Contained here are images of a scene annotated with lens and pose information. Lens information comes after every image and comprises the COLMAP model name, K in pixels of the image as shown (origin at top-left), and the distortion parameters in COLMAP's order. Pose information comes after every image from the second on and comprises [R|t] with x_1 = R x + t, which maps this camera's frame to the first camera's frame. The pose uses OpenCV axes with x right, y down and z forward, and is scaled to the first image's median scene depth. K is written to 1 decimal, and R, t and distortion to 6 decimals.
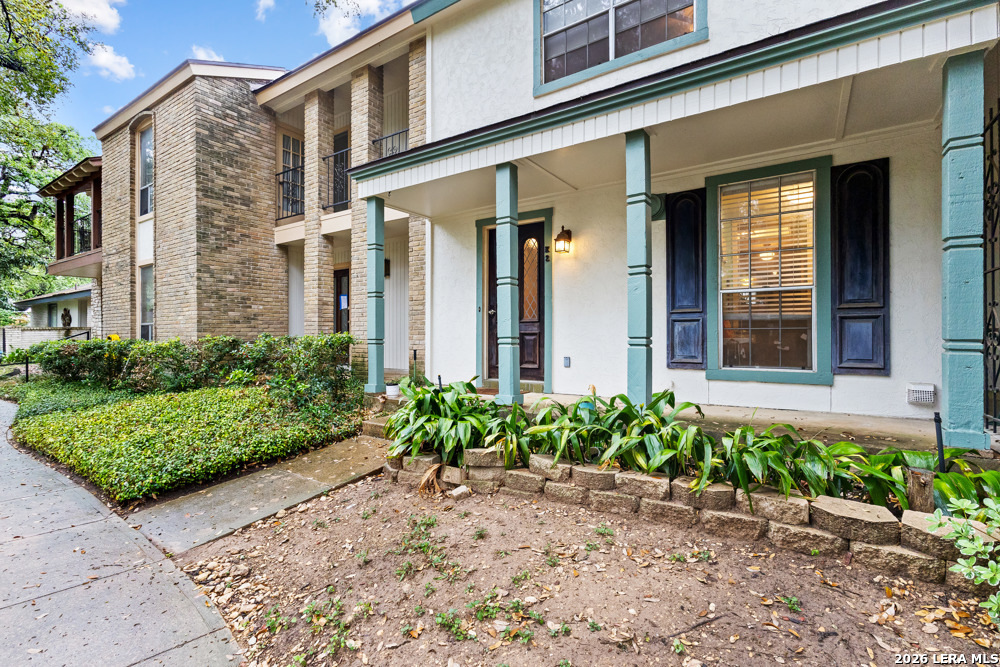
lens RADIAL K [[465.4, 0, 502.4], [0, 465.4, 333.9], [0, 0, 1]] dist [-0.001390, 0.000171]
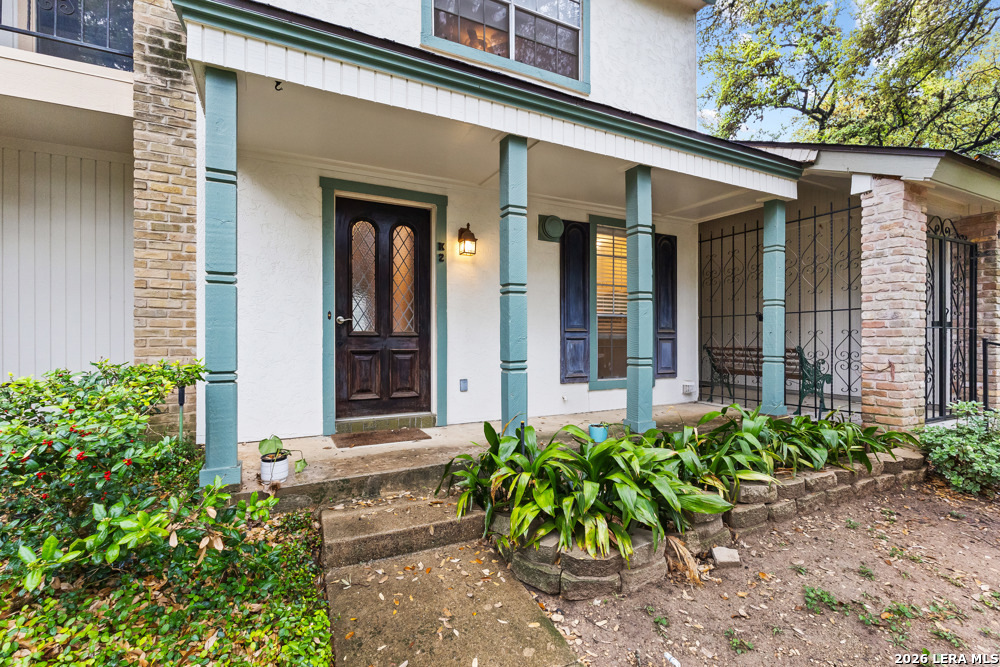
lens RADIAL K [[465.4, 0, 501.9], [0, 465.4, 338.5], [0, 0, 1]] dist [-0.001390, 0.000171]
pose [[0.484053, 0.003245, 0.875032, -0.649199], [-0.007219, 0.999974, 0.000286, -0.028569], [-0.875009, -0.006455, 0.484064, 0.610713]]
